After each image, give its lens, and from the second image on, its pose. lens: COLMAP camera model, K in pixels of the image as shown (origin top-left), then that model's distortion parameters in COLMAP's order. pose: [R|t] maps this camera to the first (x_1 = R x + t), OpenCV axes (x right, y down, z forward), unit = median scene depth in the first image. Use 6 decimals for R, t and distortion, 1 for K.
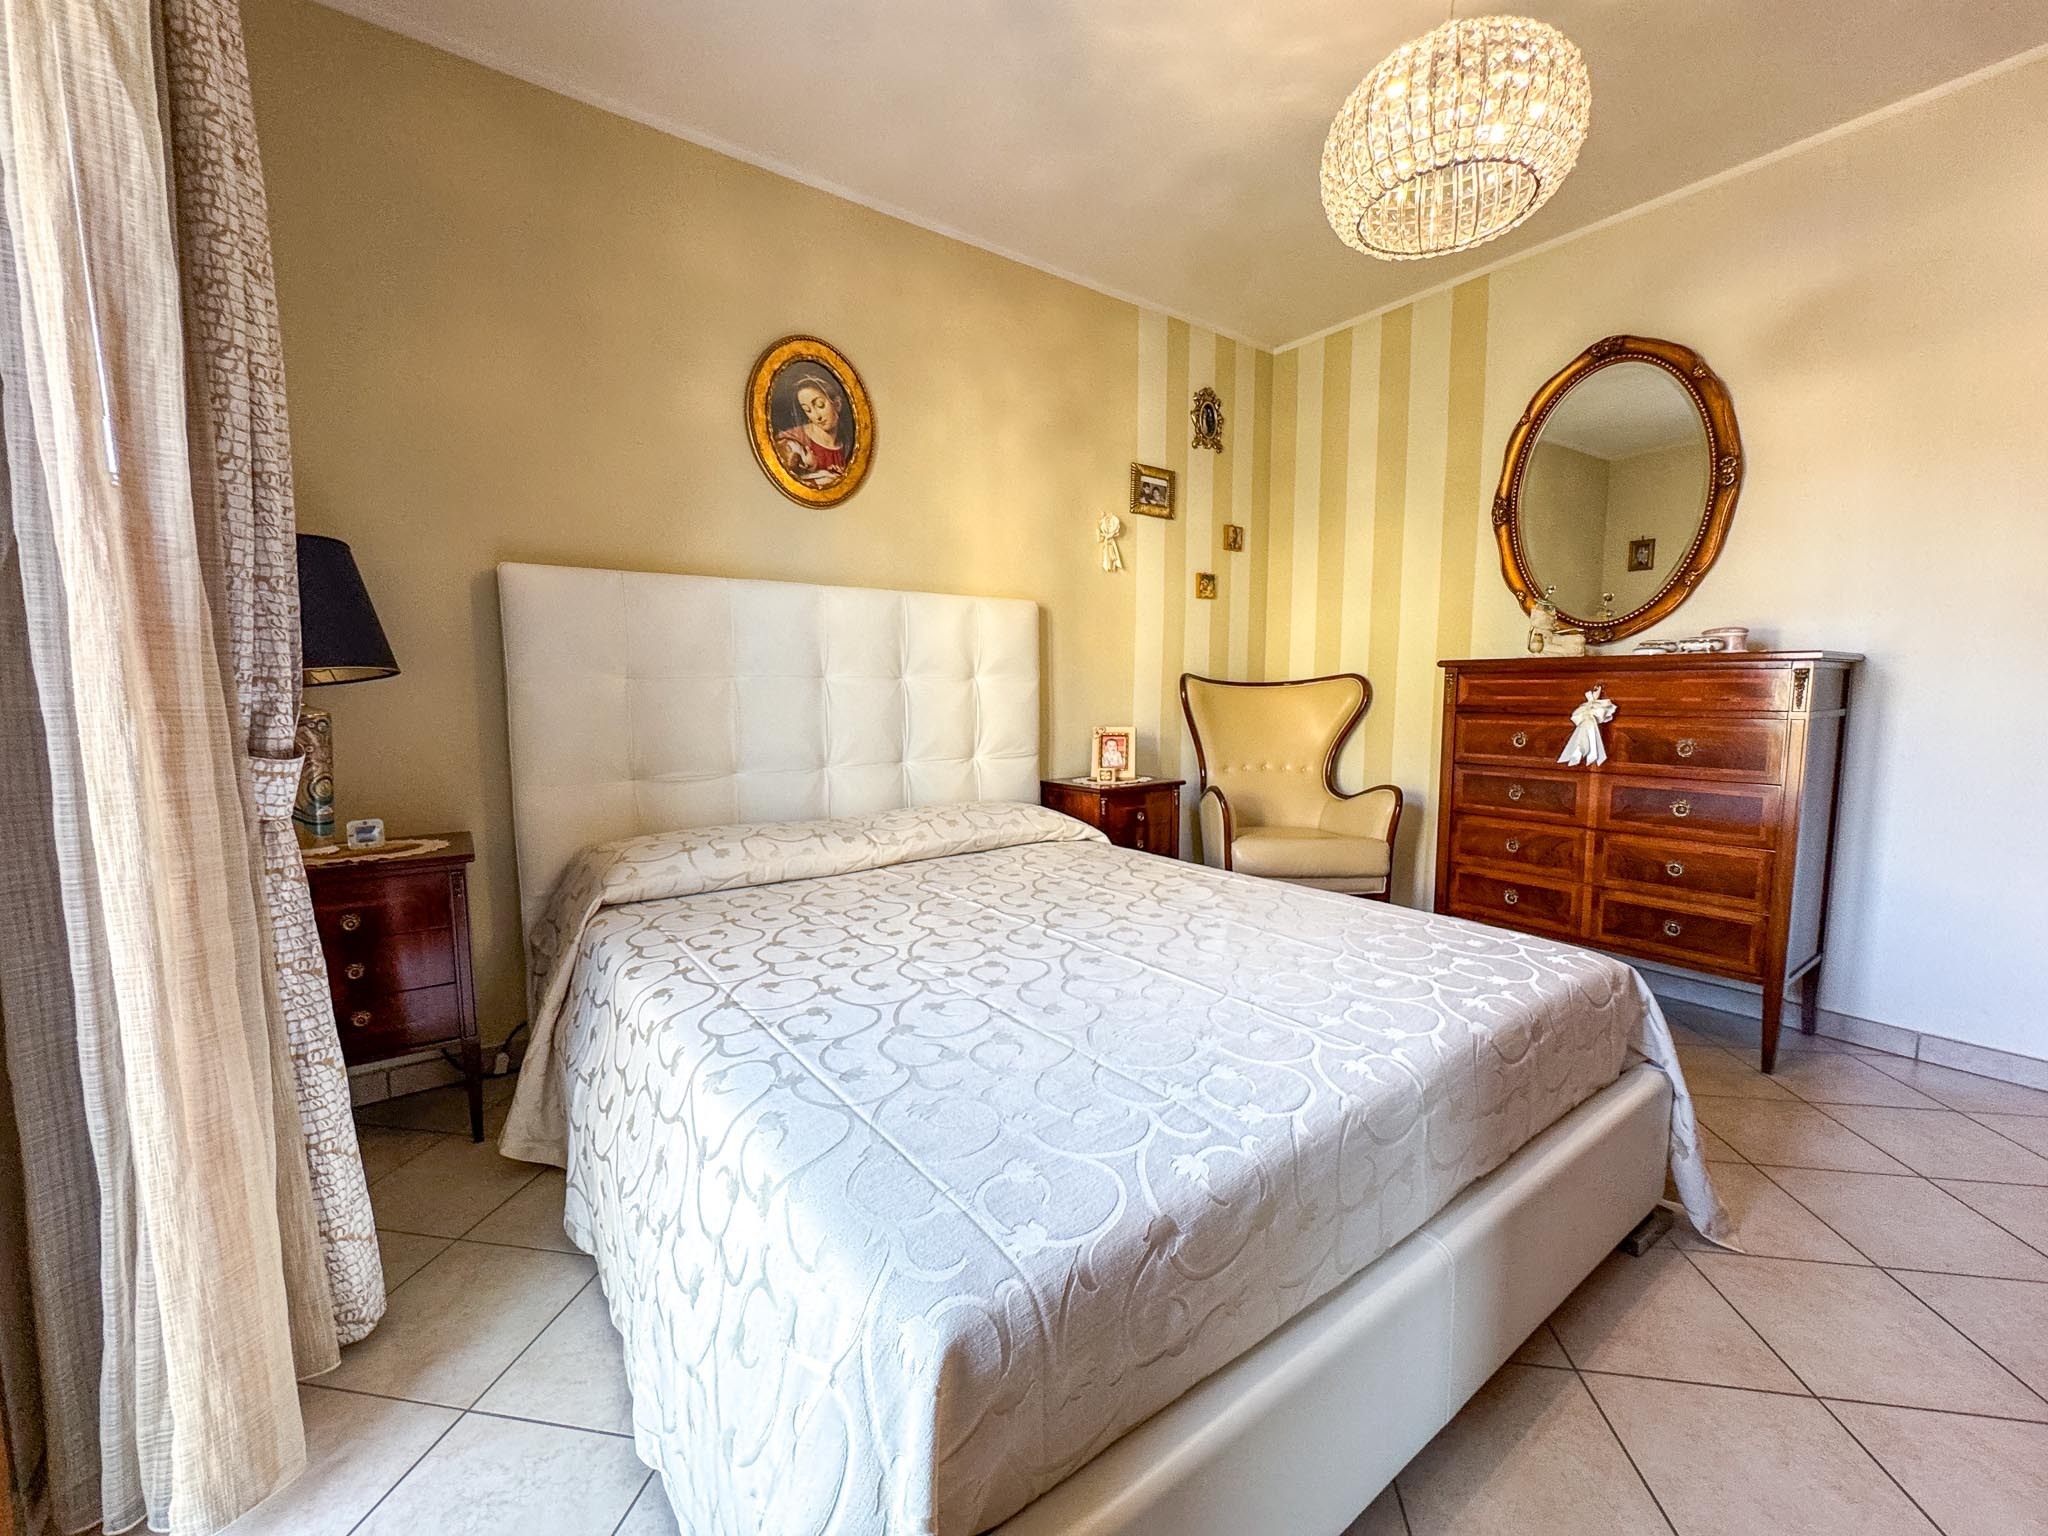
lens RADIAL K [[822.4, 0, 1014.9], [0, 822.4, 779.5], [0, 0, 1]] dist [-0.004749, 0.000612]
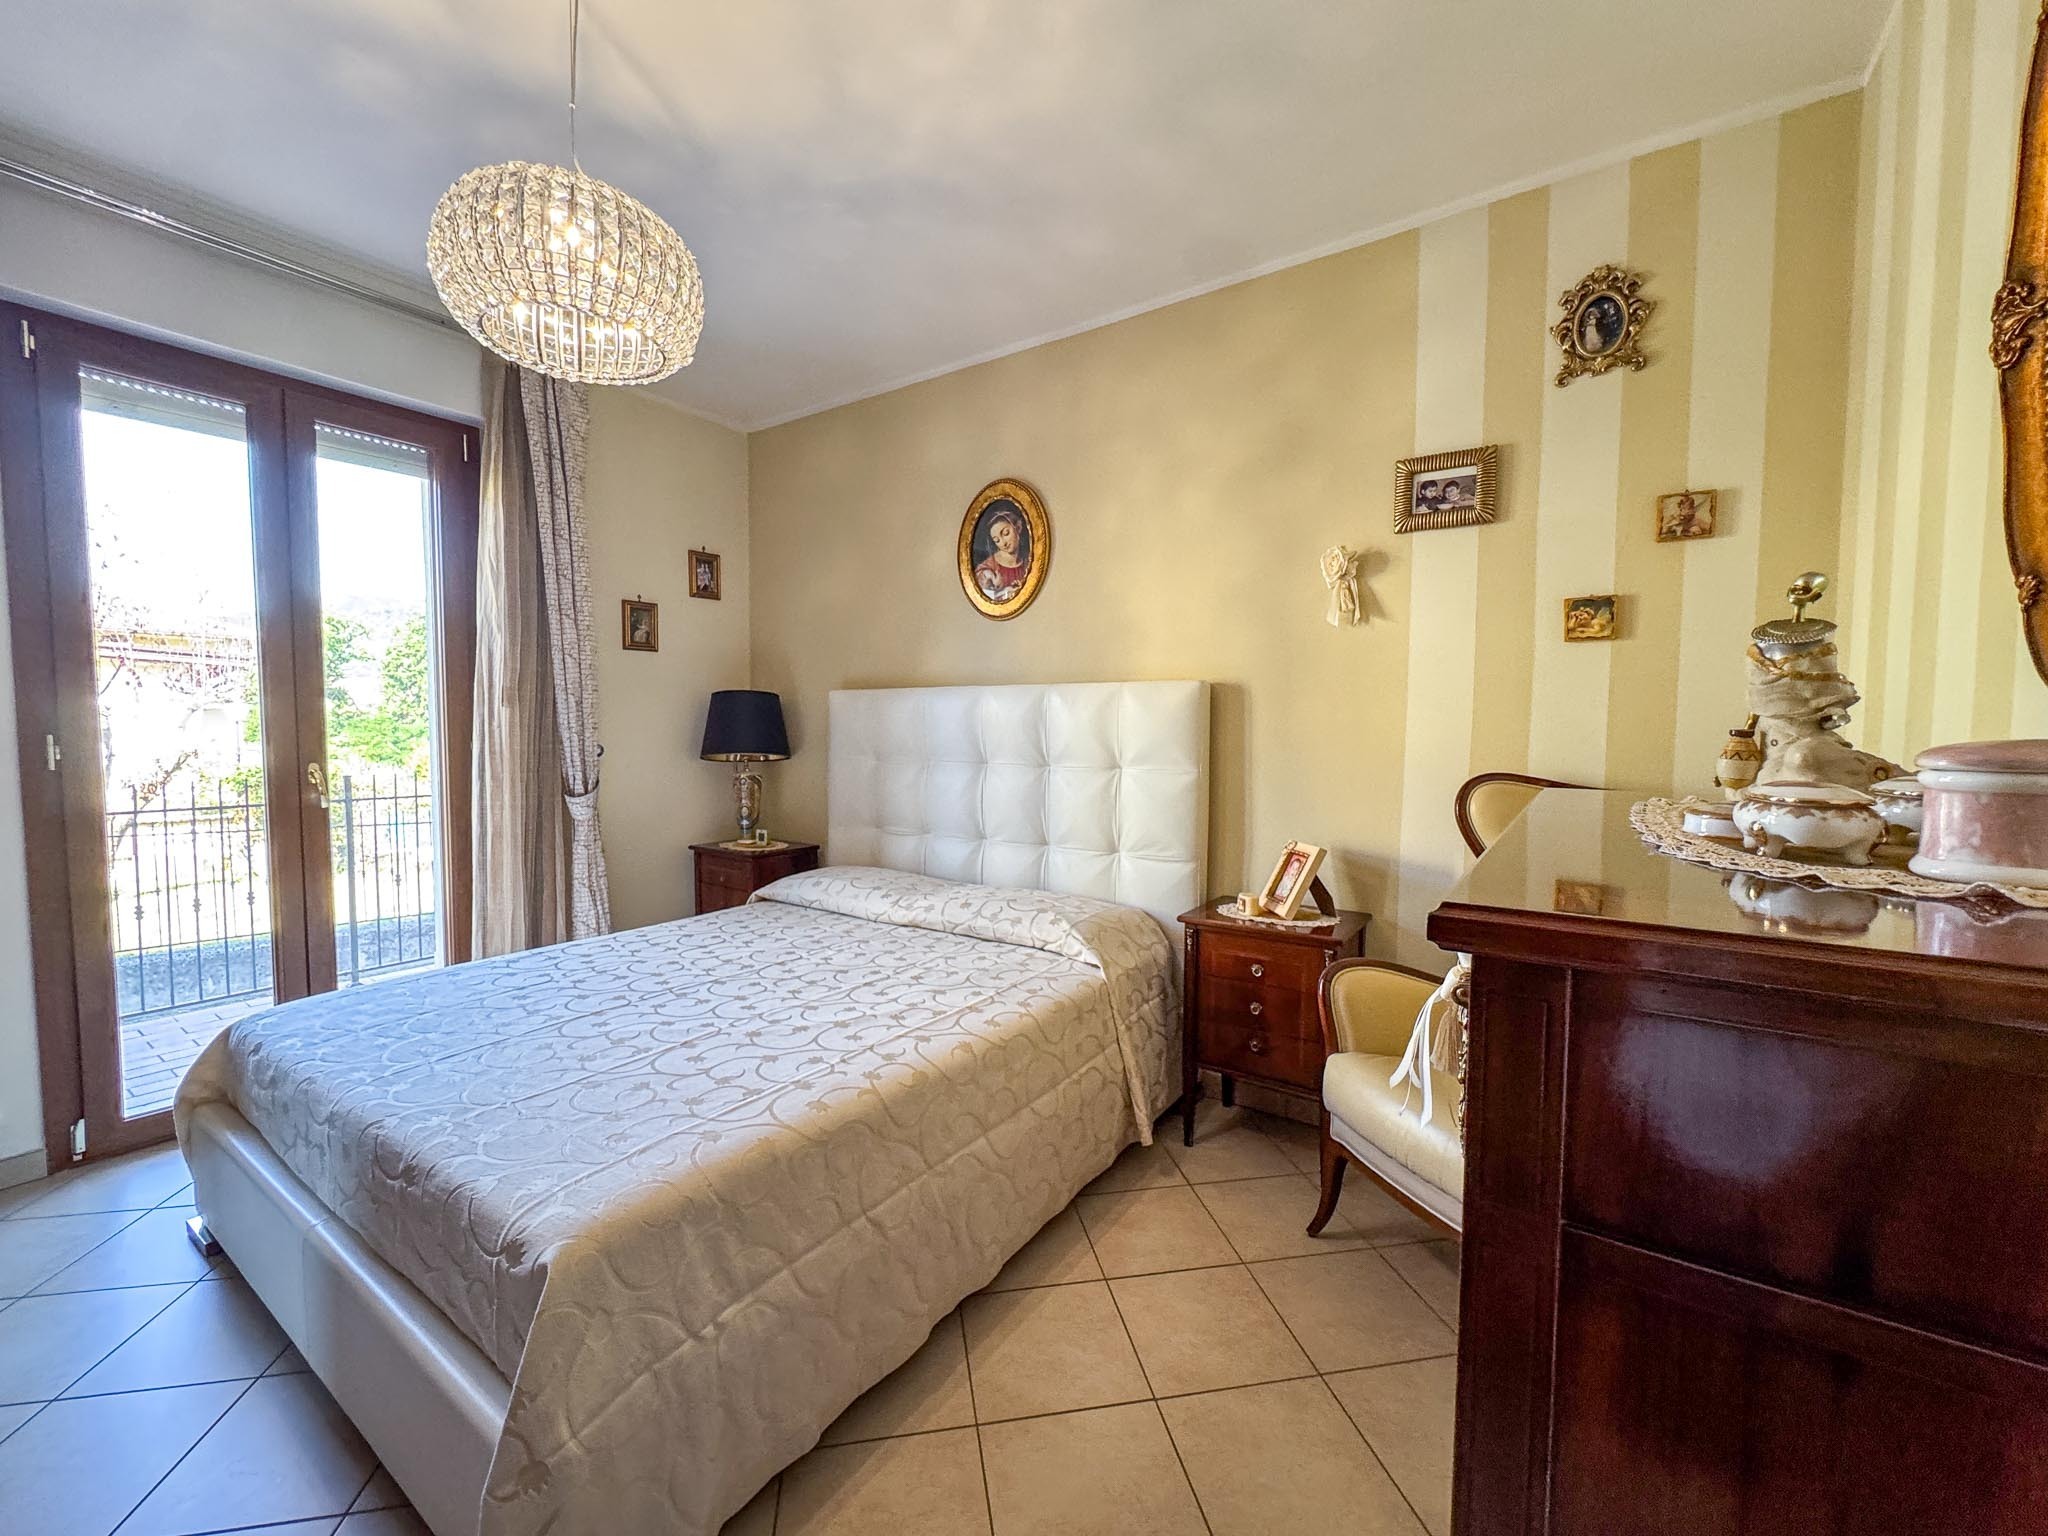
lens RADIAL K [[822.4, 0, 1026.3], [0, 822.4, 774.6], [0, 0, 1]] dist [-0.004749, 0.000612]
pose [[0.333351, 0.062444, -0.940733, 0.812922], [-0.111629, 0.993400, 0.026384, -0.131680], [0.936171, 0.096218, 0.338121, 0.595909]]
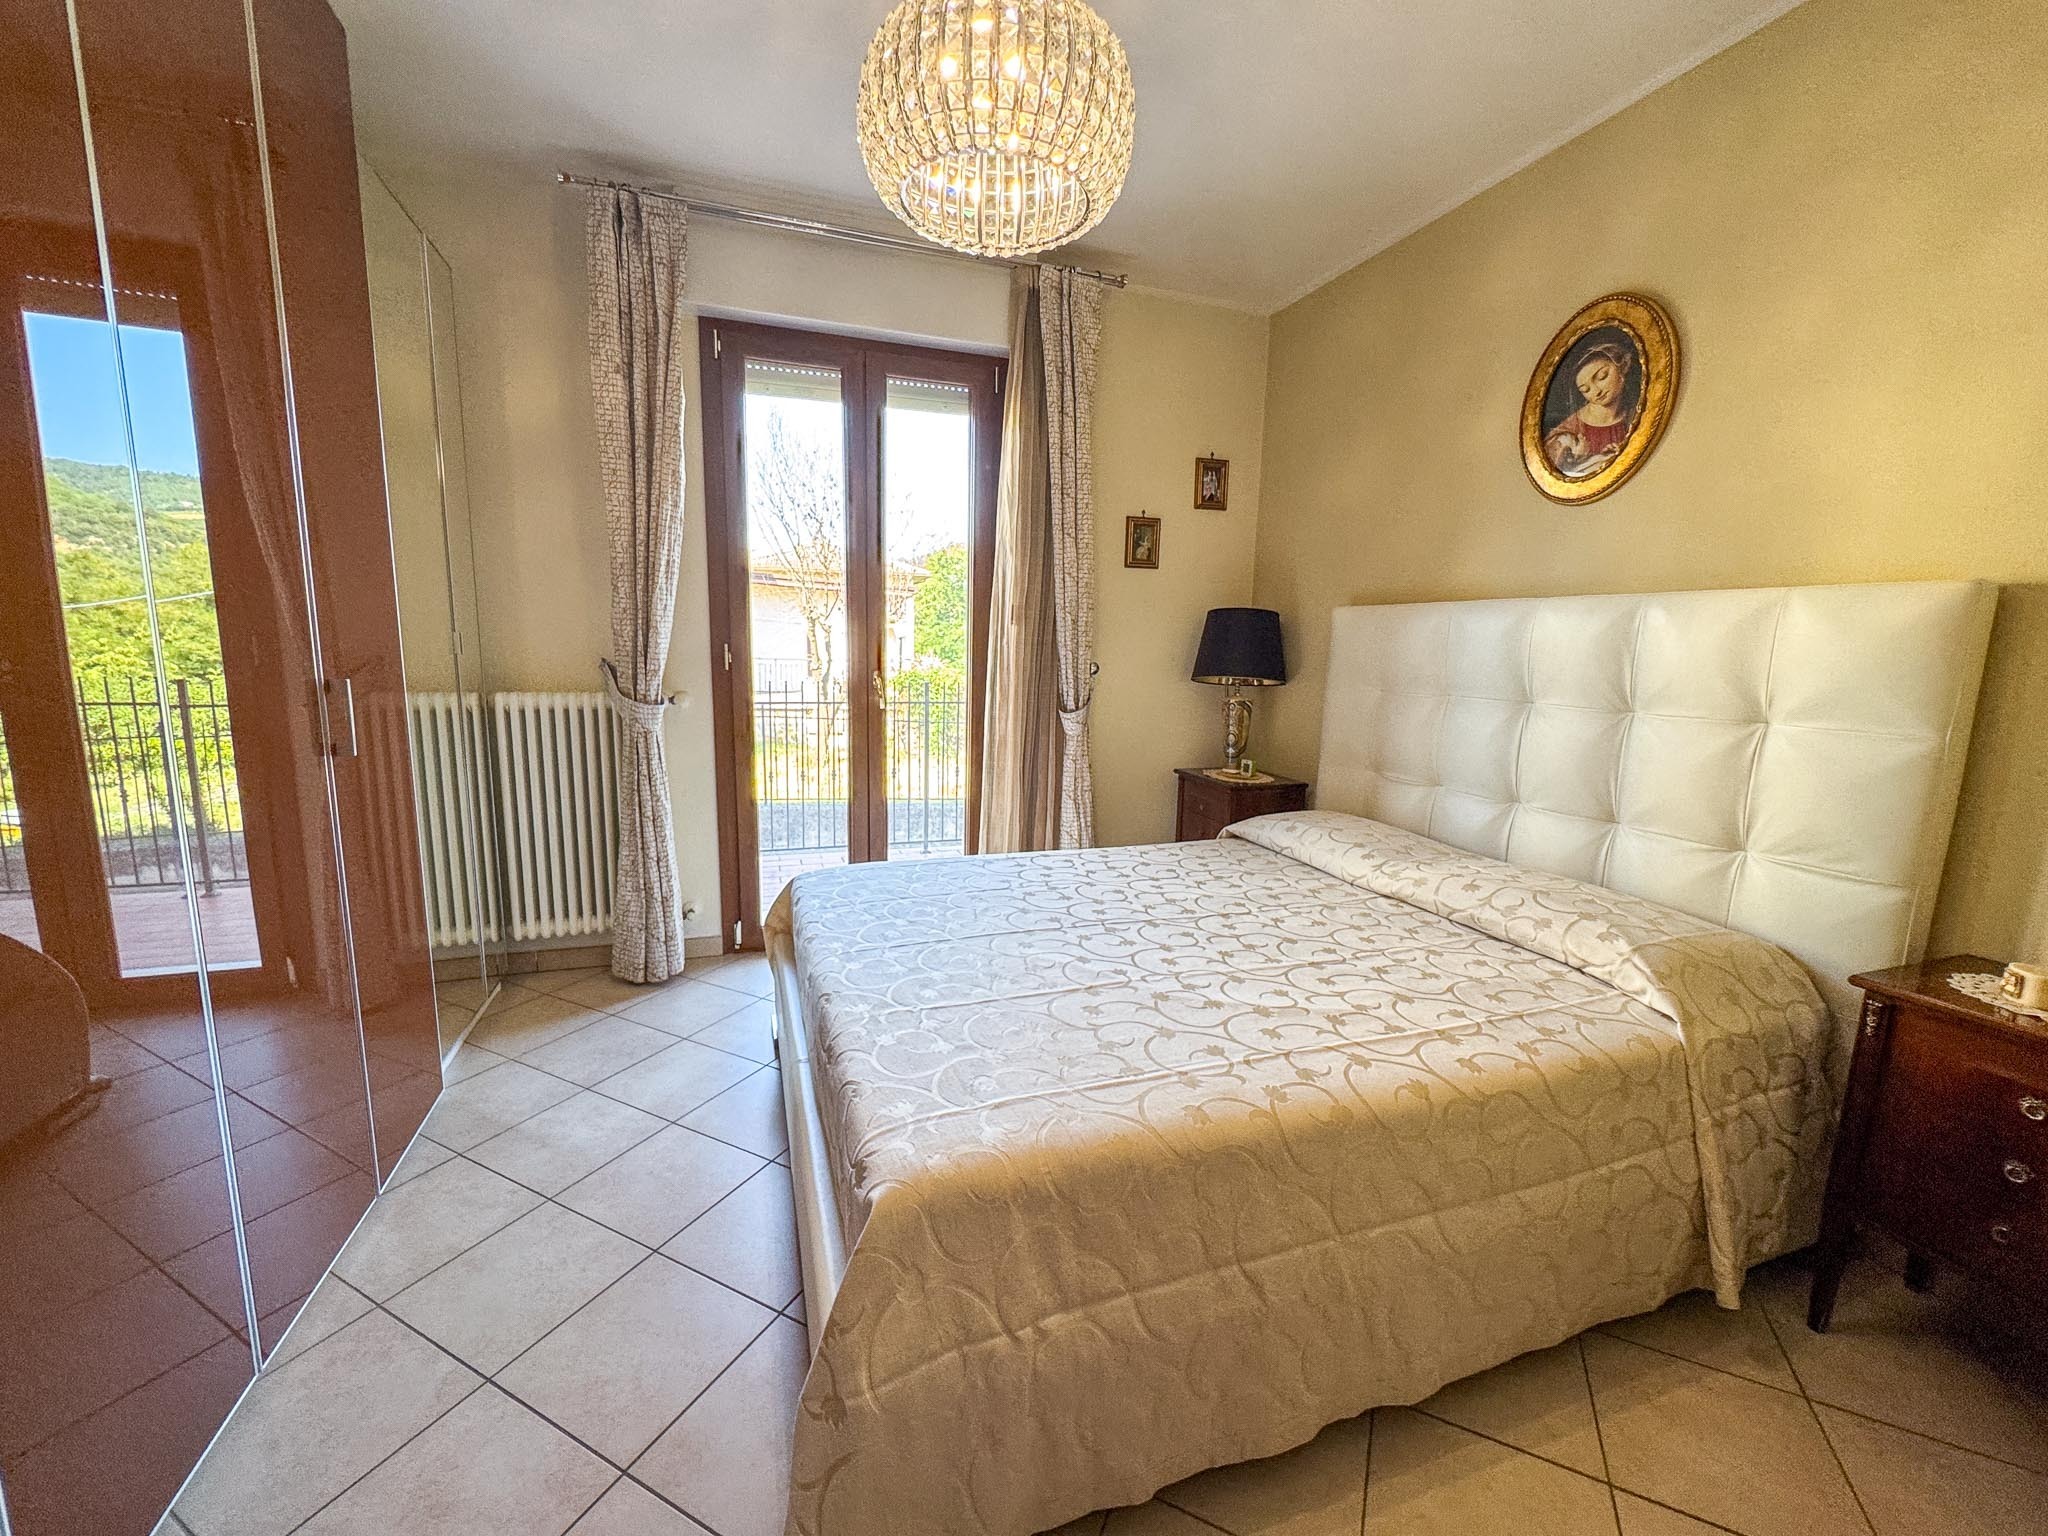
lens RADIAL K [[822.4, 0, 1023.4], [0, 822.4, 772.1], [0, 0, 1]] dist [-0.004749, 0.000612]
pose [[-0.294040, 0.148964, -0.944114, 0.696703], [-0.126863, 0.972958, 0.193026, -0.138070], [0.947337, 0.176530, -0.267190, 0.664802]]
